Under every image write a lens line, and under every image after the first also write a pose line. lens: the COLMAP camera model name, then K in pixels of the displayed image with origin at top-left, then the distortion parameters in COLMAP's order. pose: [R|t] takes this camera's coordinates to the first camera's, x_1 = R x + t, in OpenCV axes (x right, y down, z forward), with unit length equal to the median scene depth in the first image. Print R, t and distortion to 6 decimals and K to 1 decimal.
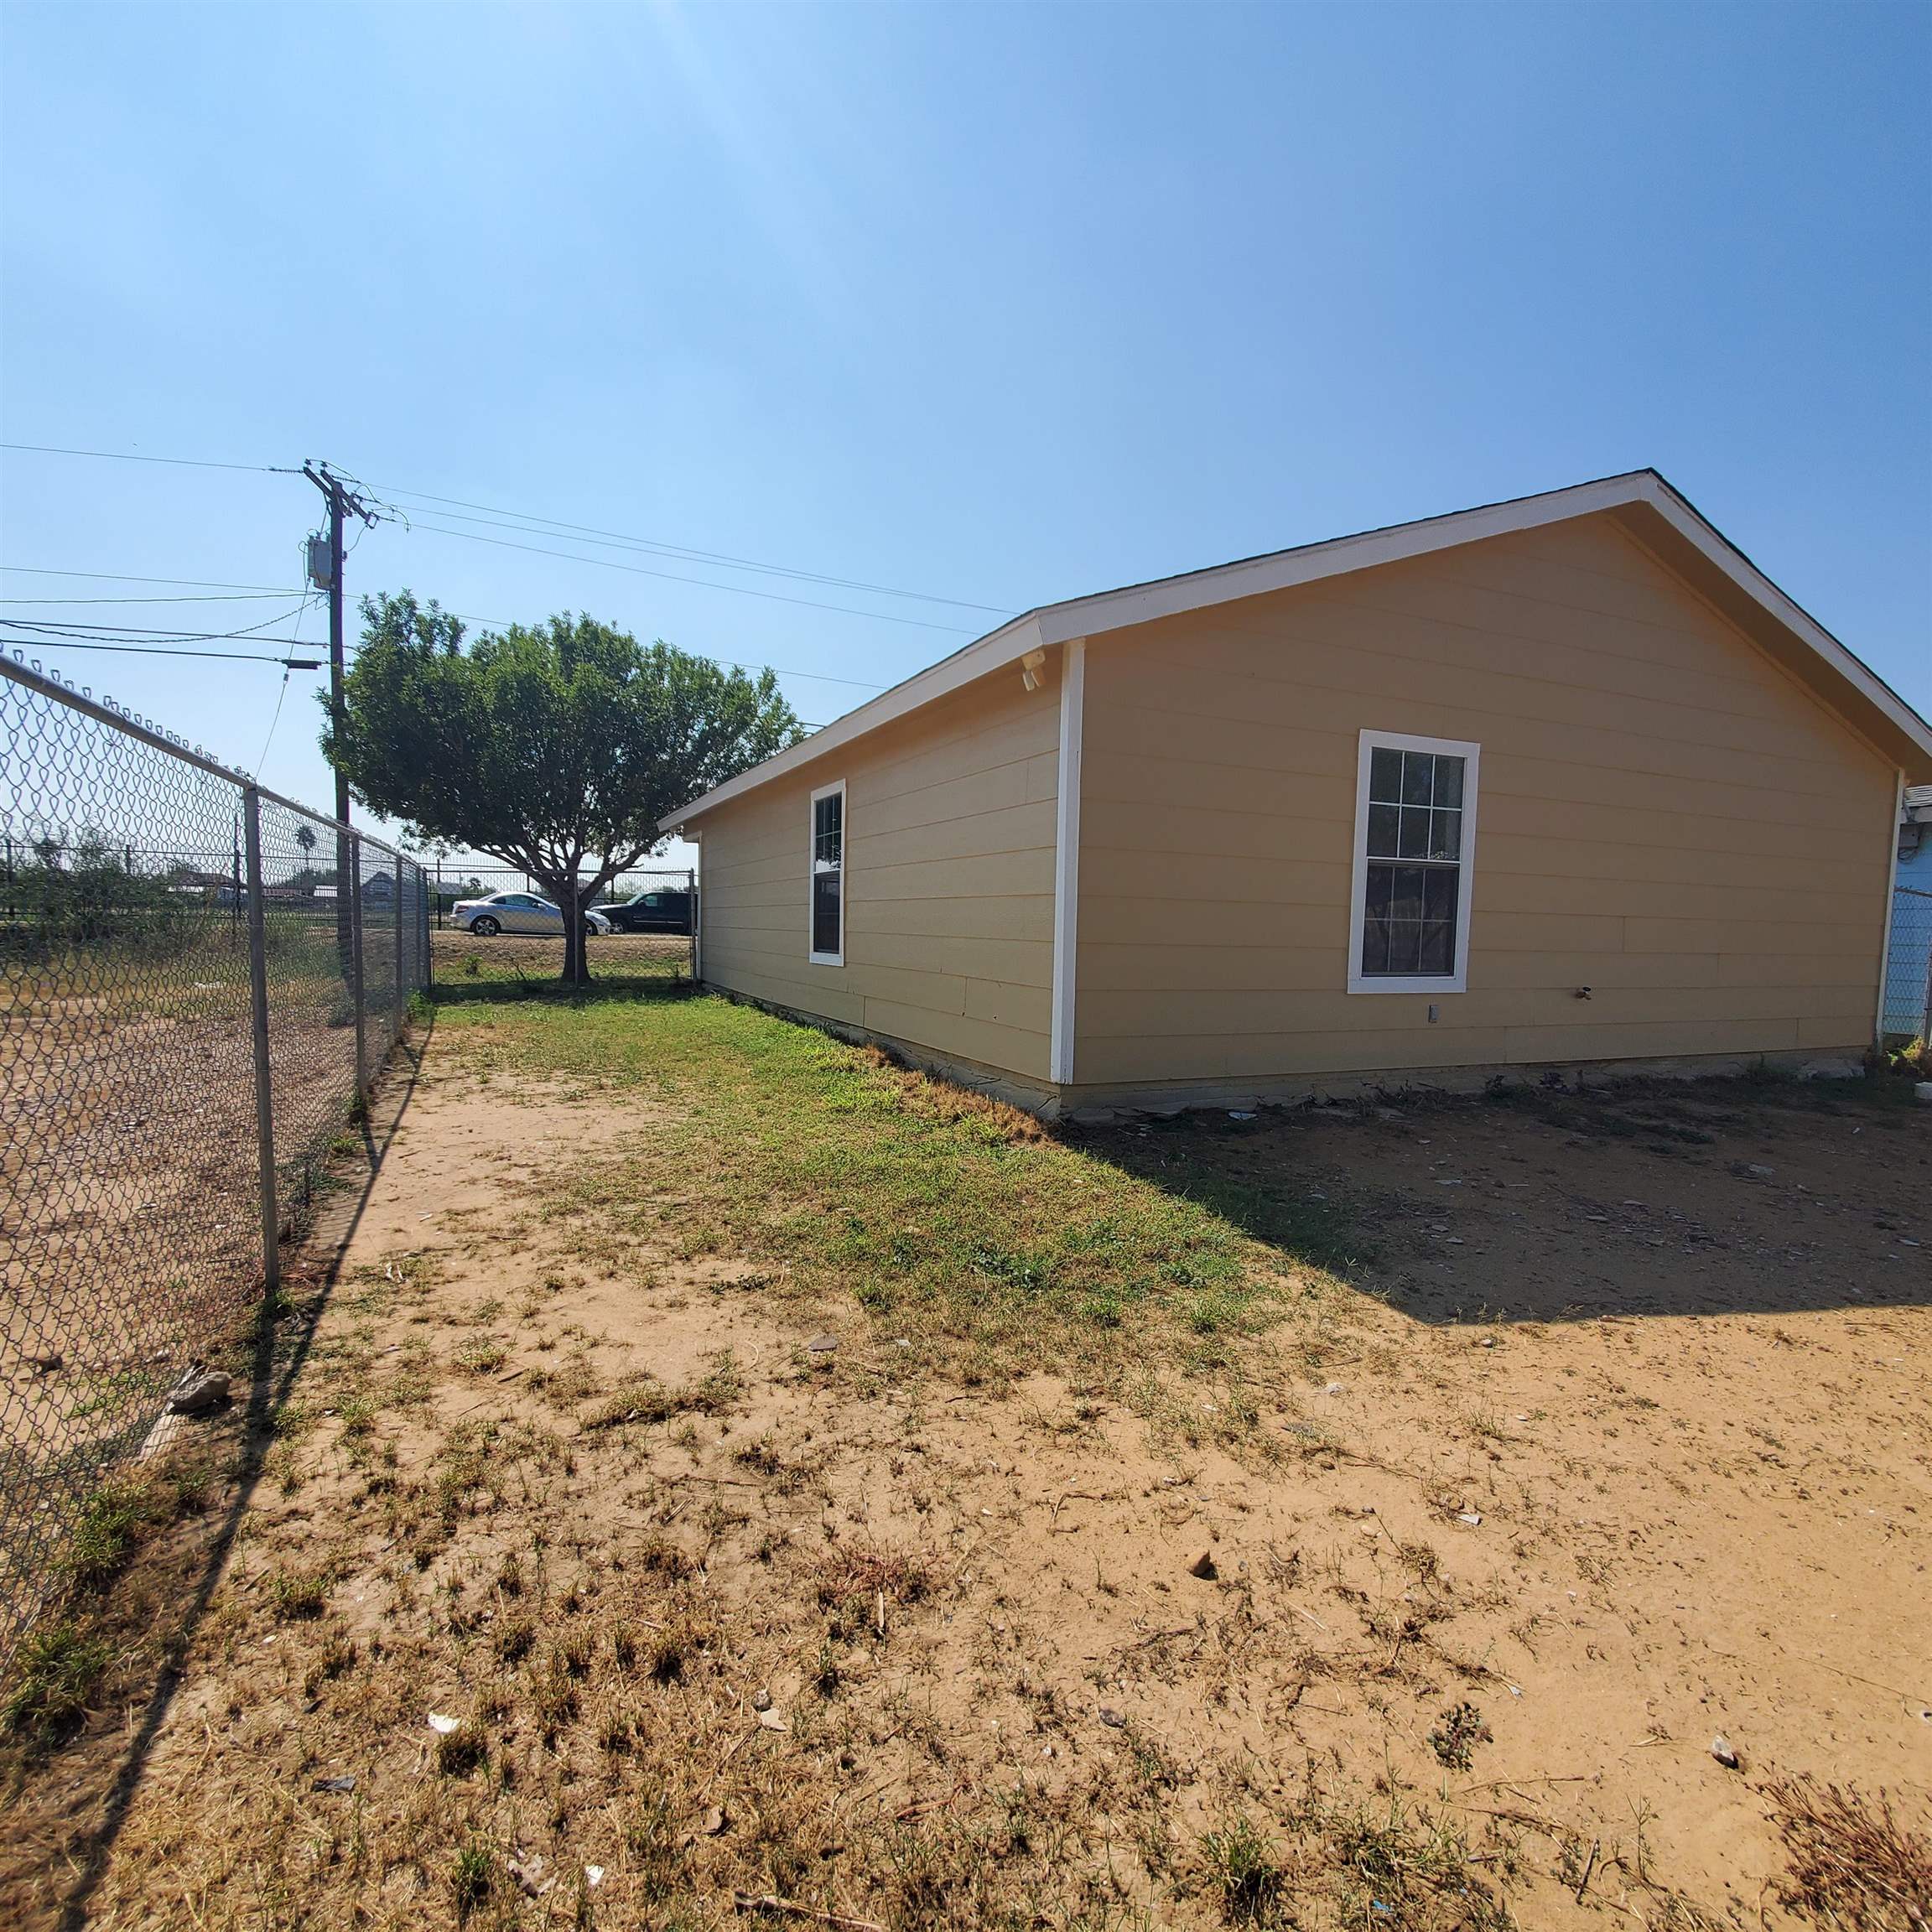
lens RADIAL K [[1017.5, 0, 963.1], [0, 1017.5, 981.4], [0, 0, 1]] dist [-0.011182, 0.002528]
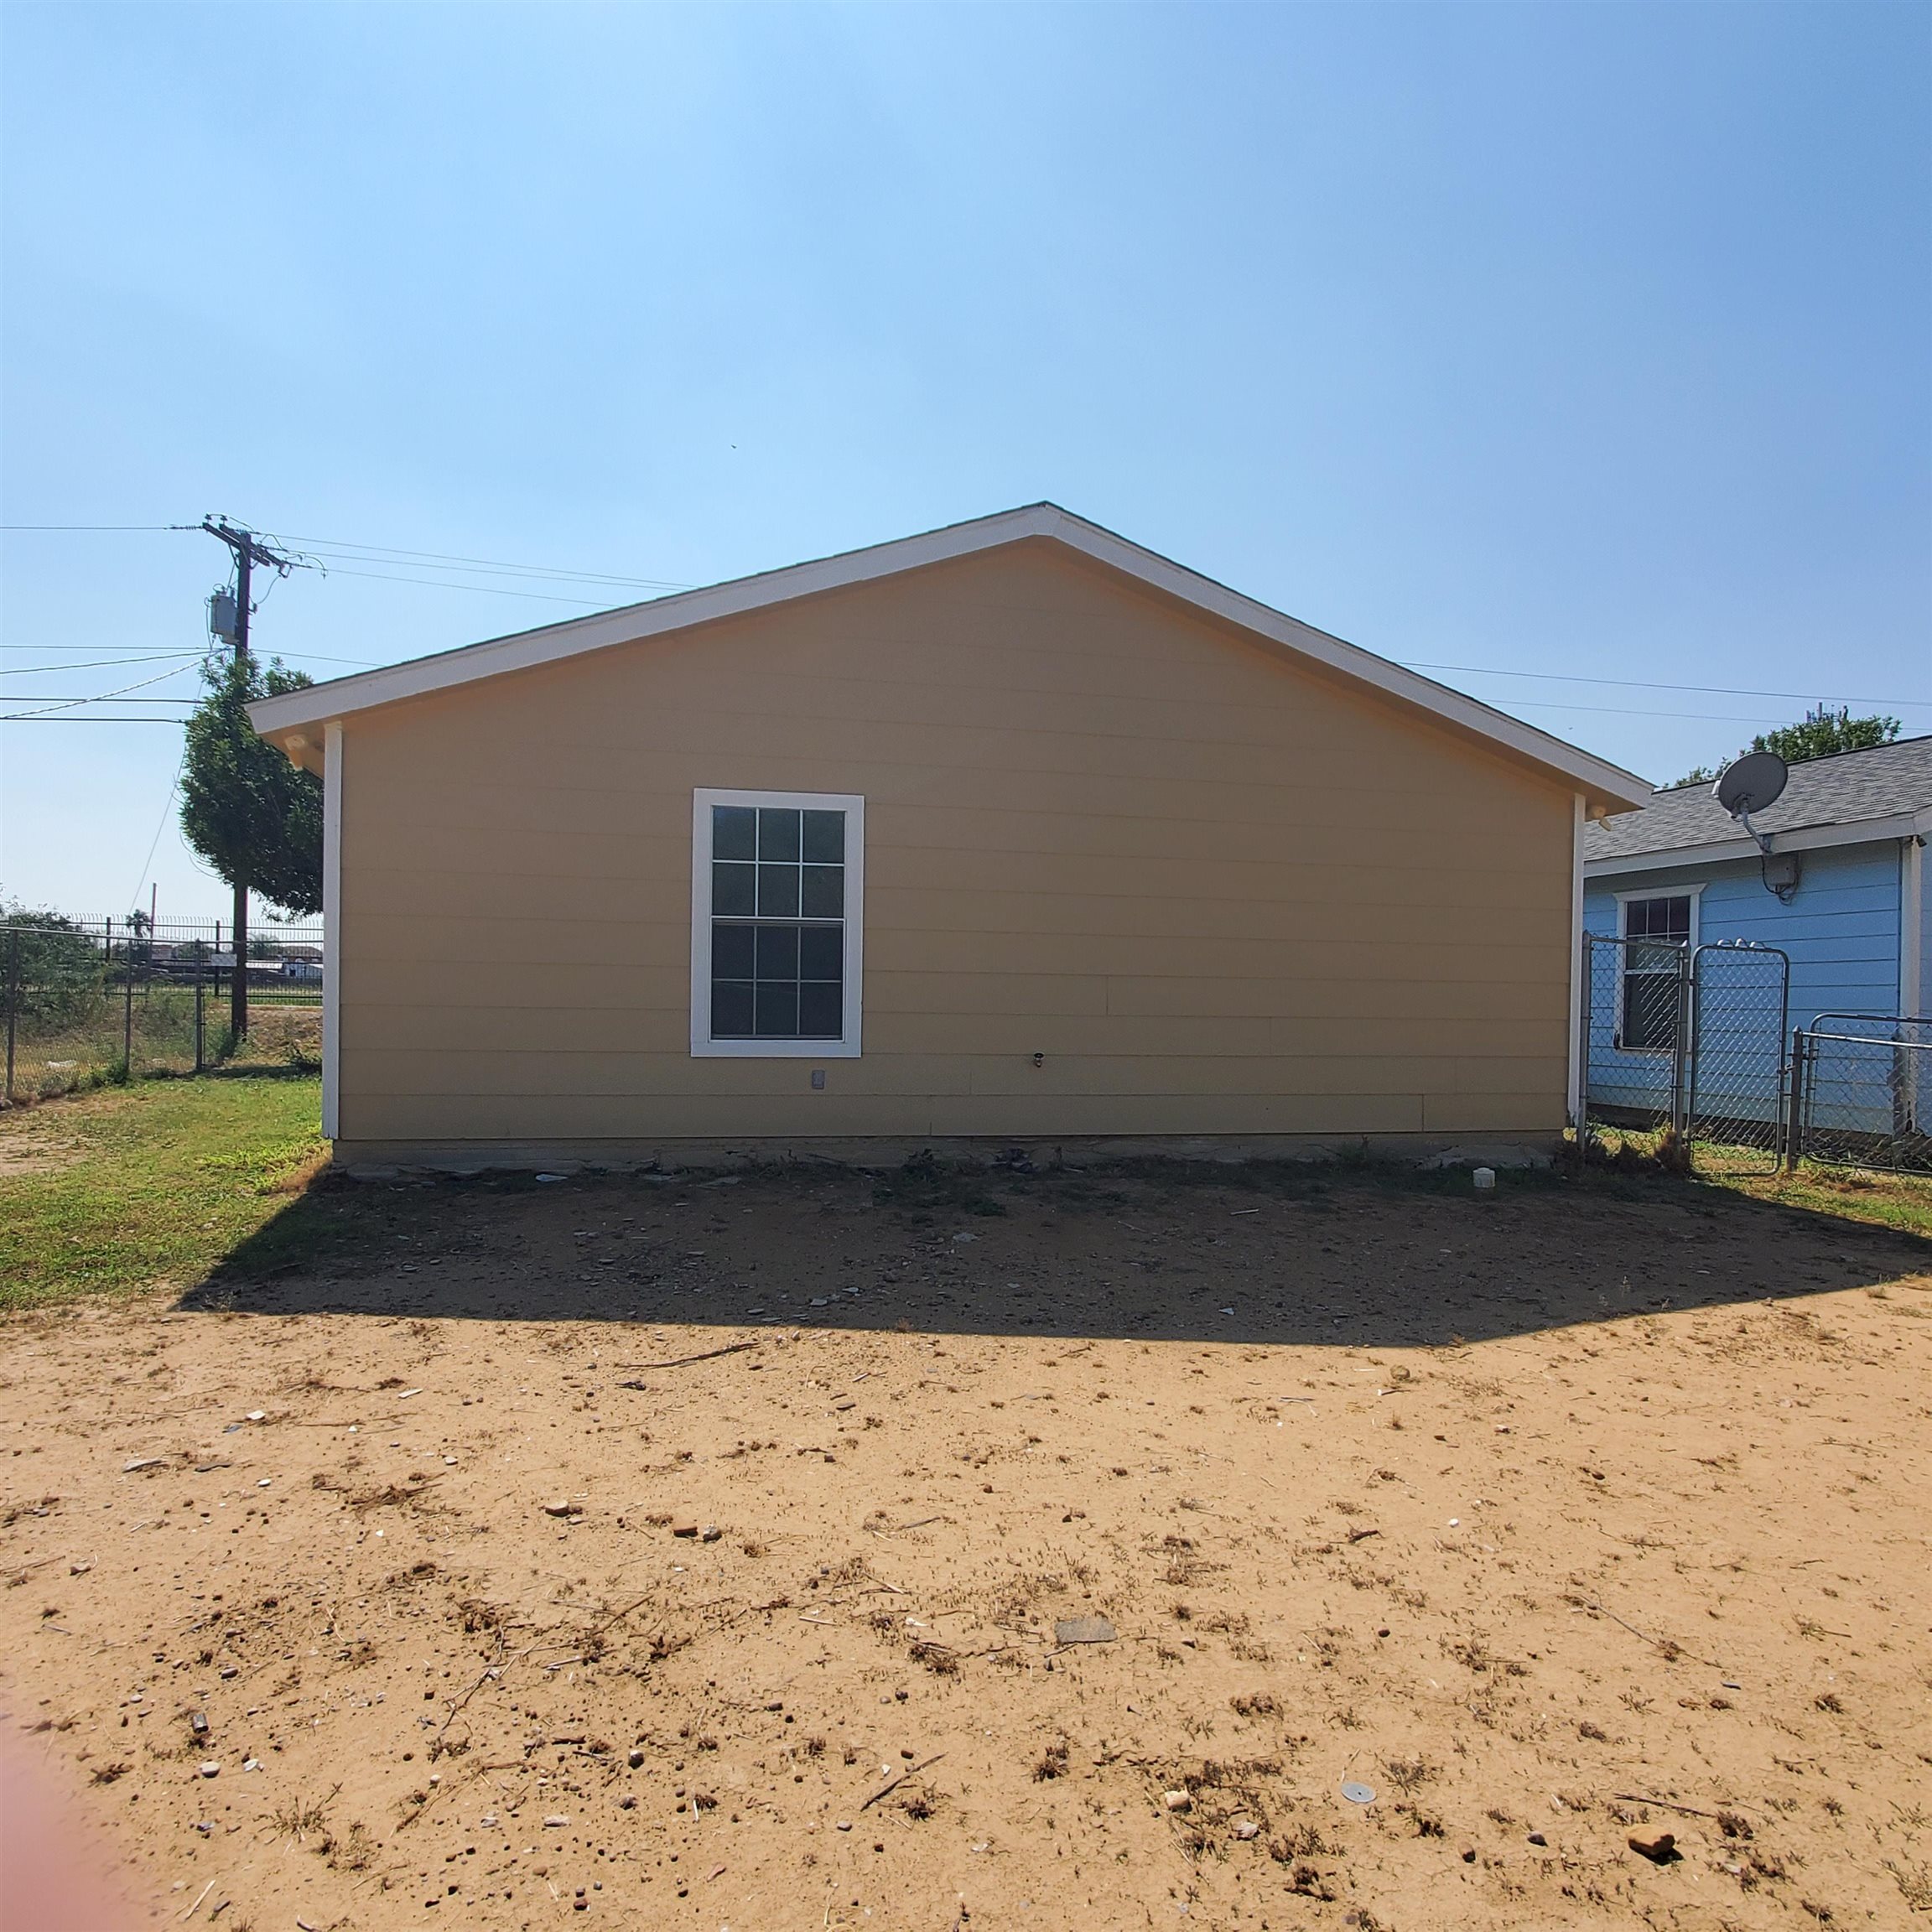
lens RADIAL K [[1337.3, 0, 963.6], [0, 1337.3, 963.6], [0, 0, 1]] dist [-0.006051, 0.005612]
pose [[0.983042, -0.012368, -0.182964, 0.822363], [-0.003025, 0.996494, -0.083612, 0.027962], [0.183356, 0.082748, 0.979558, -0.202966]]
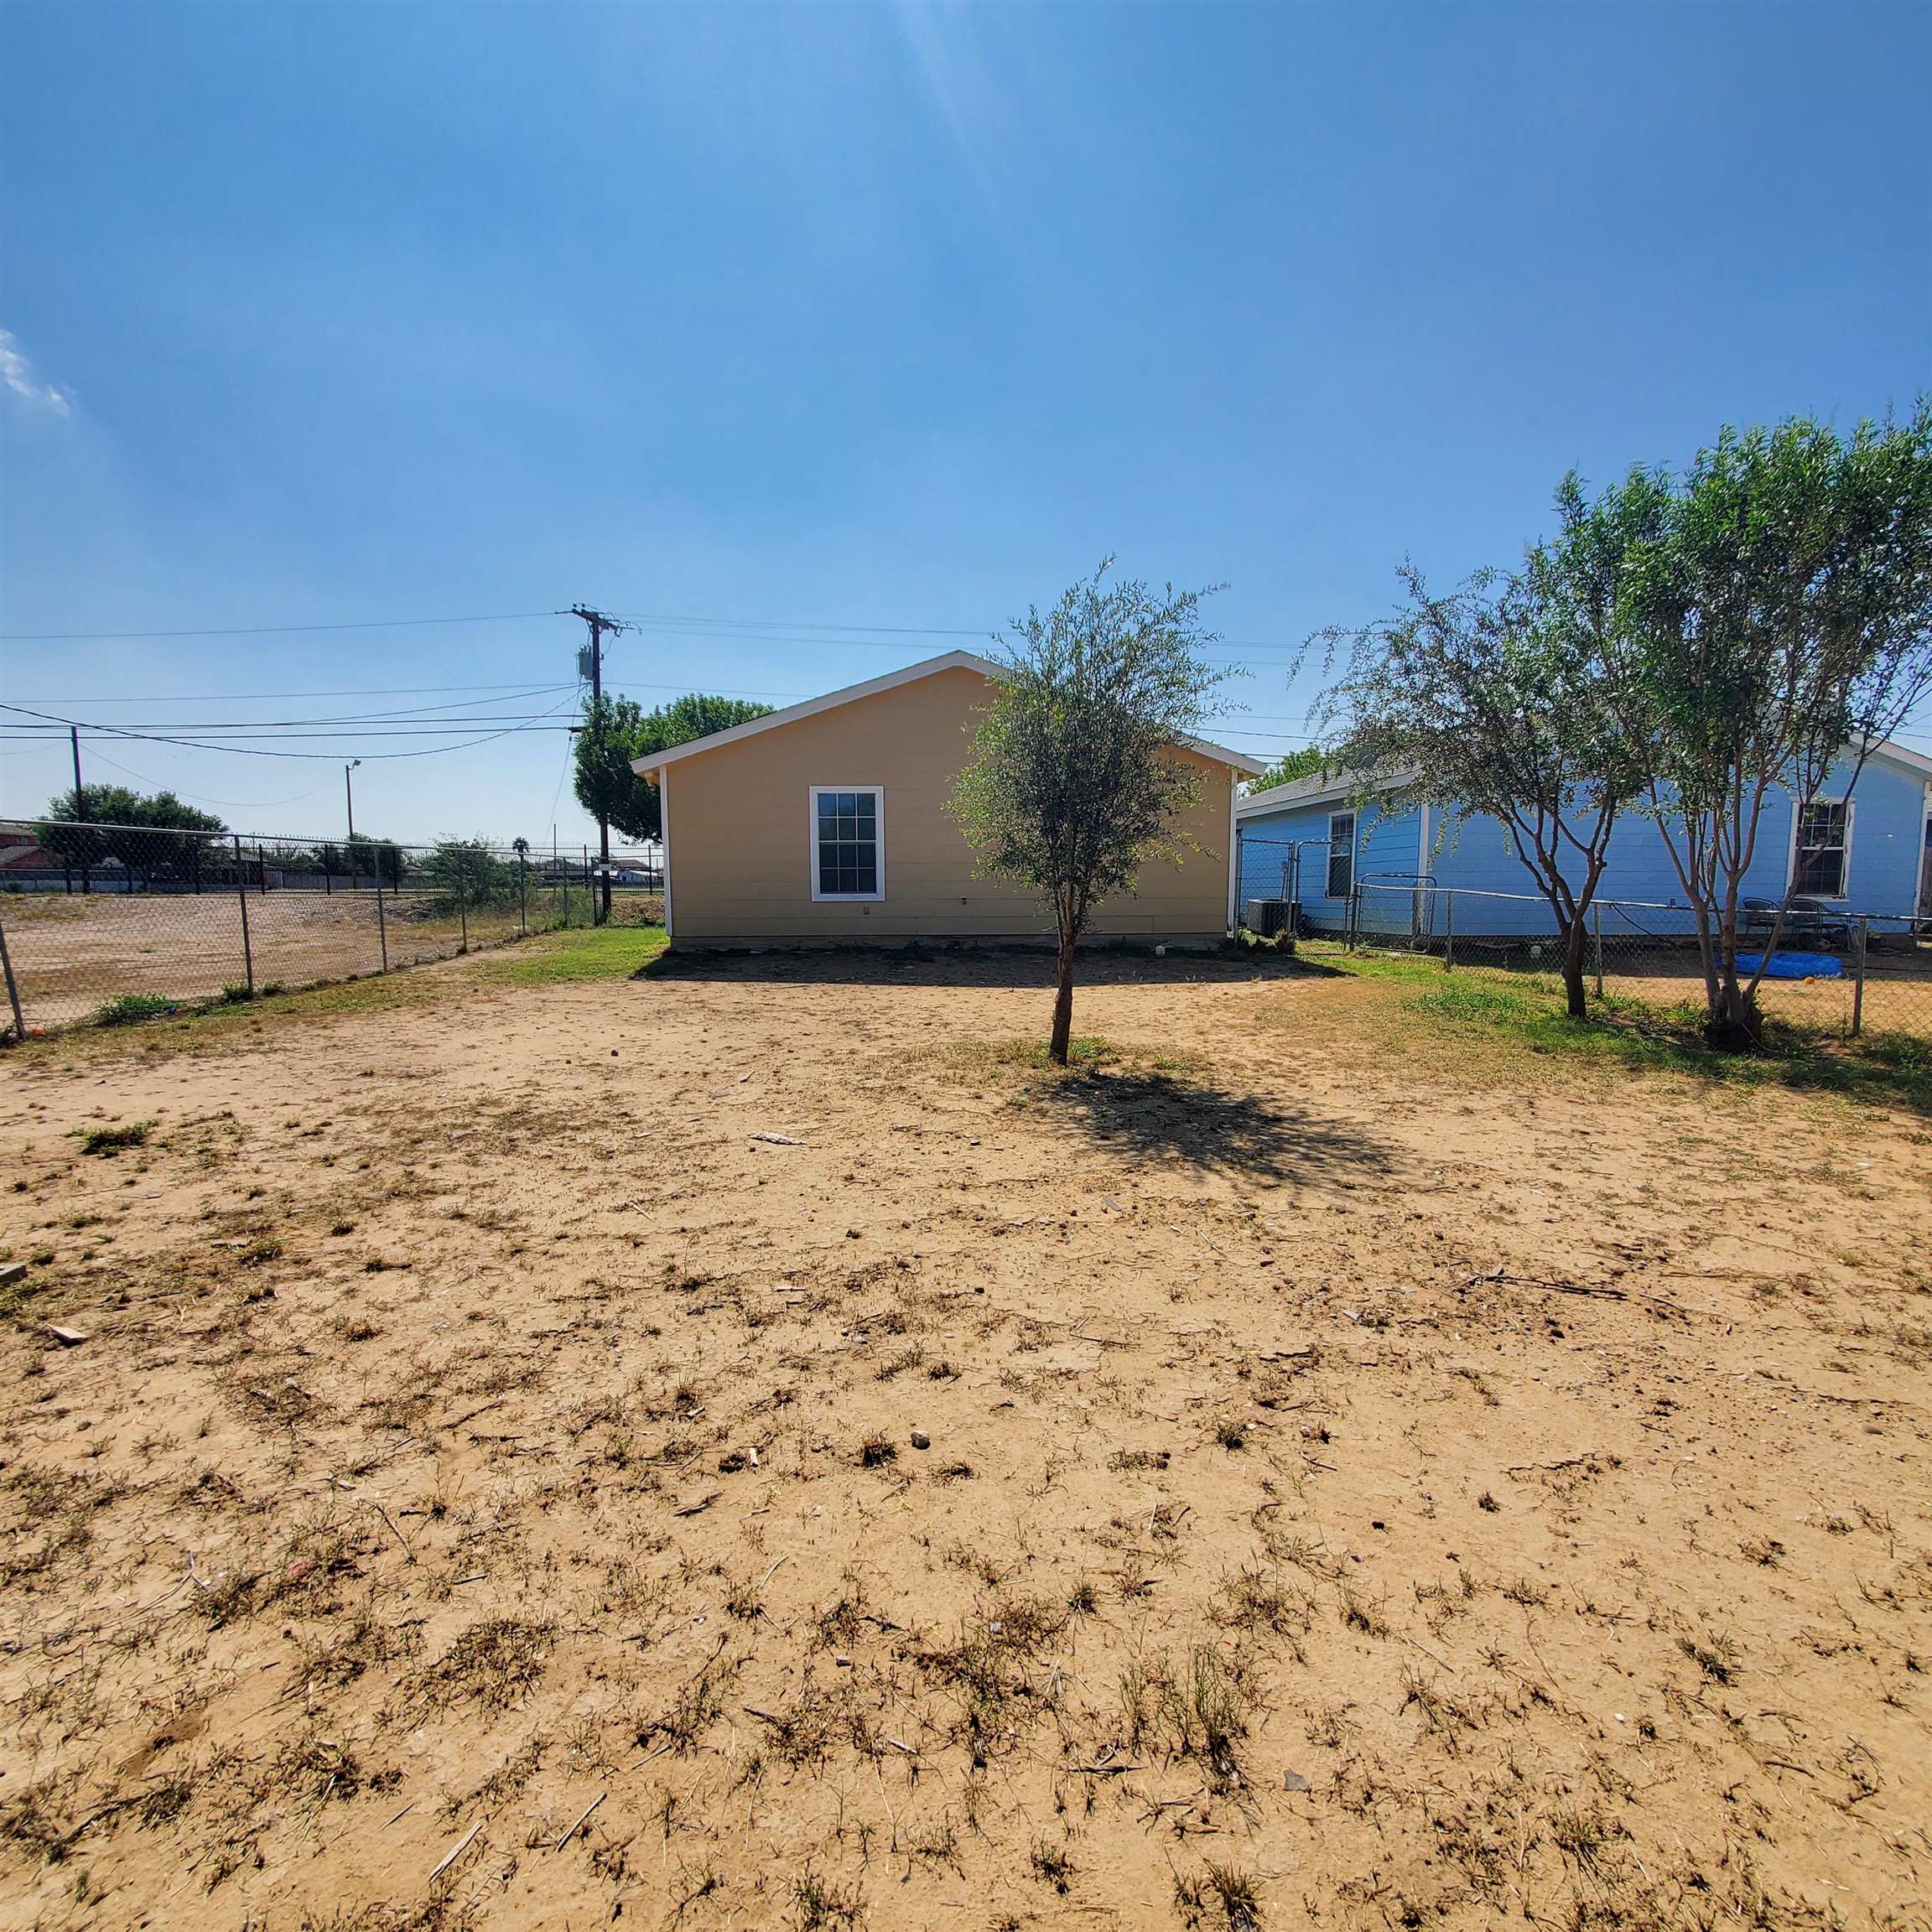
lens RADIAL K [[1017.5, 0, 956.9], [0, 1017.5, 965.1], [0, 0, 1]] dist [-0.011182, 0.002528]
pose [[0.944380, -0.001397, -0.328854, 1.364348], [0.007249, 0.999836, 0.016572, 0.113944], [0.328777, -0.018034, 0.944235, -1.009197]]
